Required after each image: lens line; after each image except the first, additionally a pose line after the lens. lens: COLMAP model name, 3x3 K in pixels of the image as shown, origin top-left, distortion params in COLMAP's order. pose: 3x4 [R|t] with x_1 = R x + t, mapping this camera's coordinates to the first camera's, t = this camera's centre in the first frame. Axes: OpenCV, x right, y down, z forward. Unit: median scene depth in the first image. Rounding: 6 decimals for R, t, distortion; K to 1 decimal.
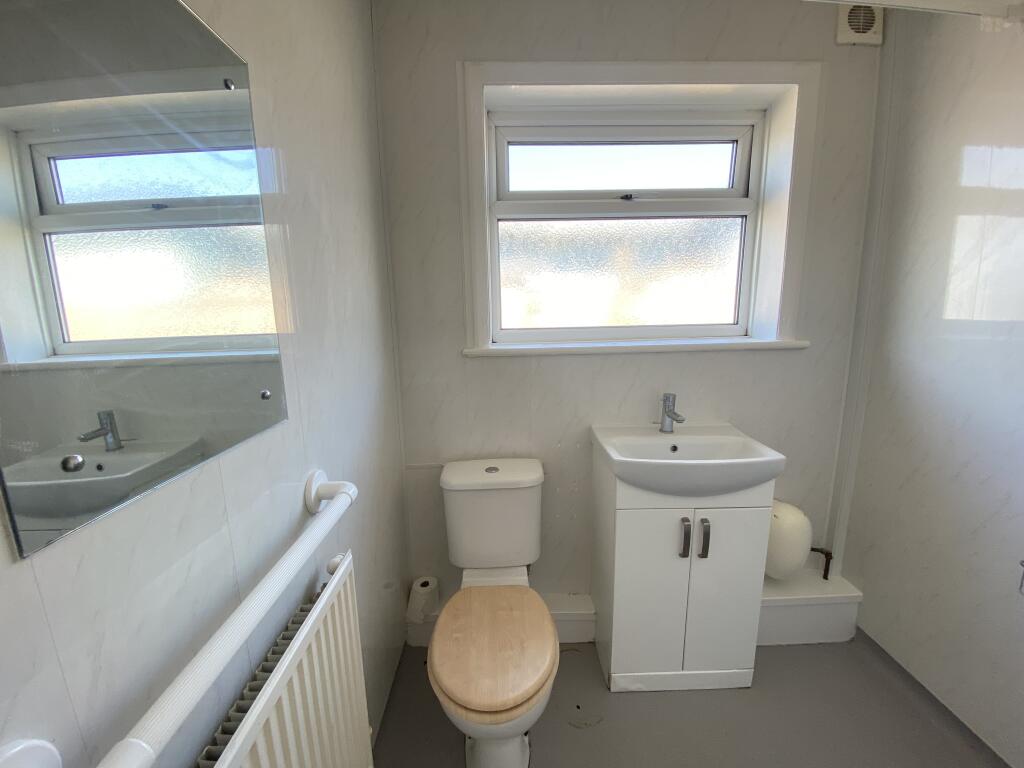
lens RADIAL K [[408.7, 0, 510.7], [0, 408.7, 388.0], [0, 0, 1]] dist [0.002351, -0.011121]
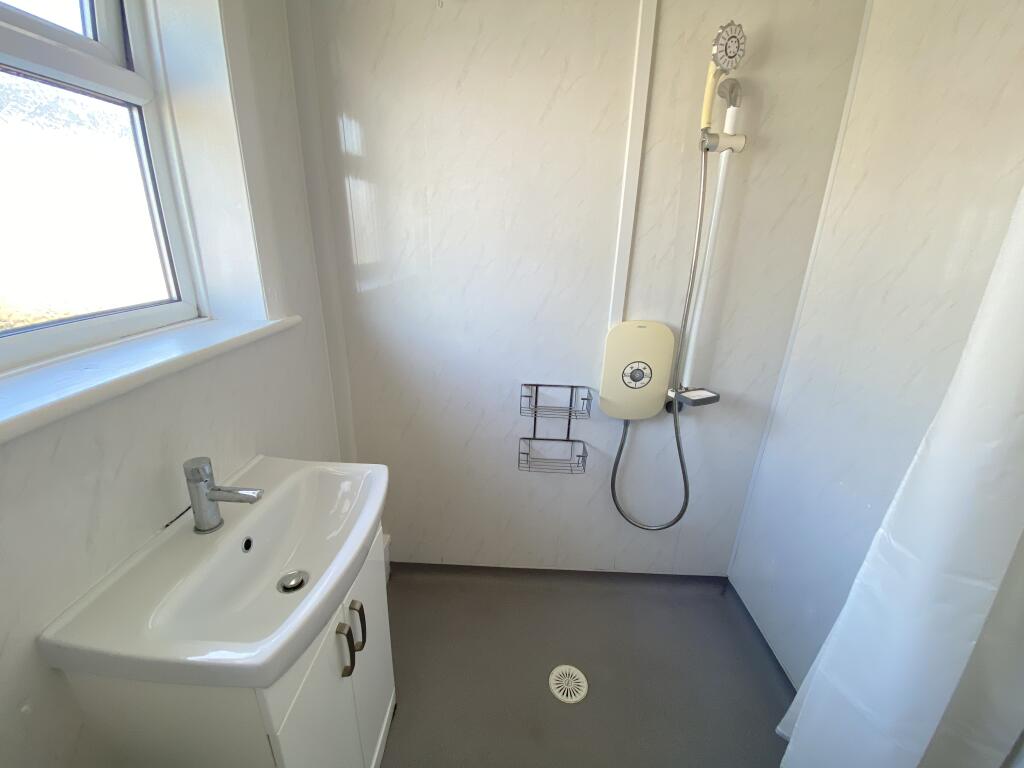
lens RADIAL K [[408.7, 0, 510.7], [0, 408.7, 388.0], [0, 0, 1]] dist [0.002351, -0.011121]
pose [[0.021432, -0.310327, 0.950388, -0.054729], [0.141961, 0.941919, 0.304360, -0.155100], [-0.989640, 0.128394, 0.064242, 0.513444]]
